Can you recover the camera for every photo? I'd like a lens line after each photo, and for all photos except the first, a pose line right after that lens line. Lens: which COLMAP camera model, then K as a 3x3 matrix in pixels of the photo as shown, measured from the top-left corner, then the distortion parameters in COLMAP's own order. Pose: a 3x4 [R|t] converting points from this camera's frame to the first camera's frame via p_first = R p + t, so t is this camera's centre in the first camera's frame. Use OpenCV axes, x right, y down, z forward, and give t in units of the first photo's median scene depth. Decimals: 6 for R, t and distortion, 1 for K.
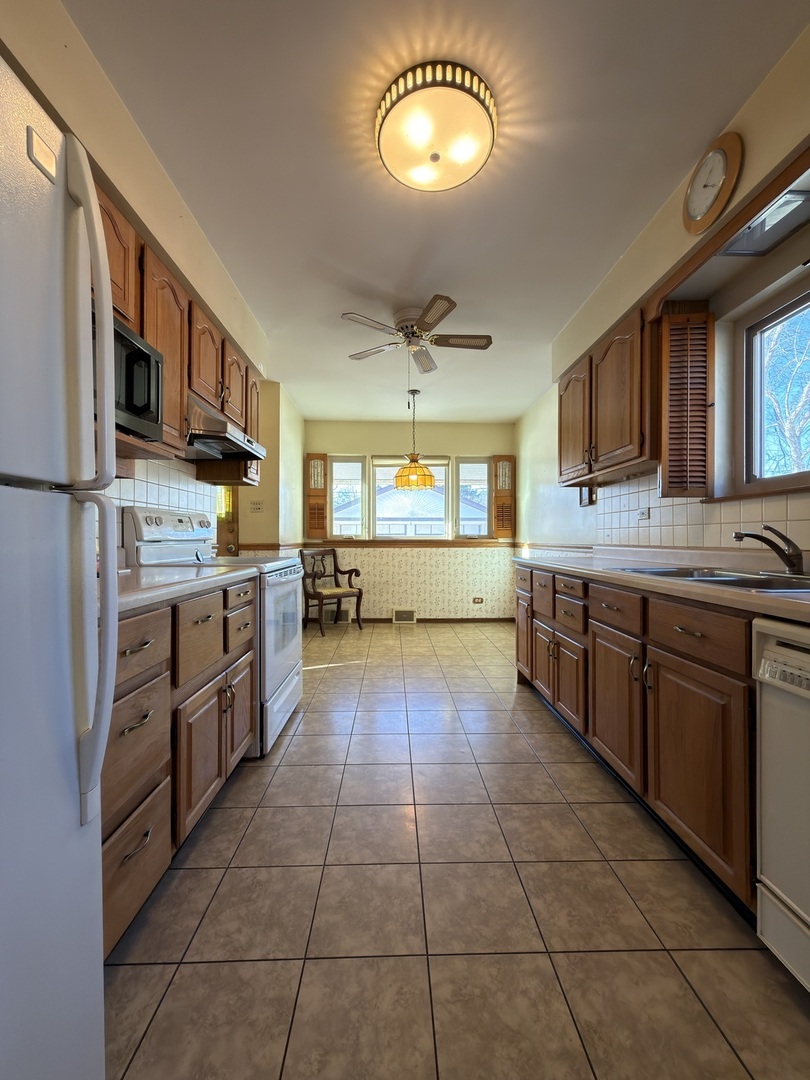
lens RADIAL K [[430.7, 0, 404.3], [0, 430.7, 532.9], [0, 0, 1]] dist [-0.000411, 0.001335]
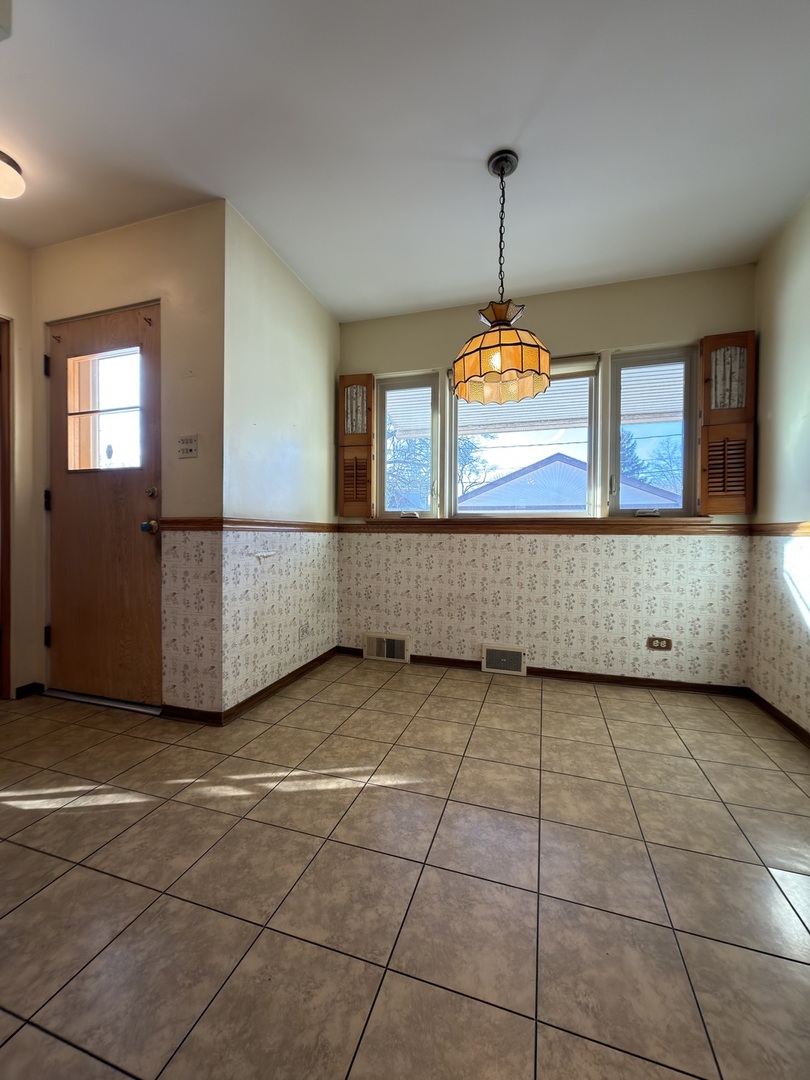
lens RADIAL K [[430.7, 0, 406.0], [0, 430.7, 538.1], [0, 0, 1]] dist [-0.000411, 0.001335]
pose [[0.942463, 0.009899, -0.334163, 0.063599], [-0.003333, 0.999790, 0.020217, 0.029565], [0.334292, -0.017940, 0.942299, 0.450974]]
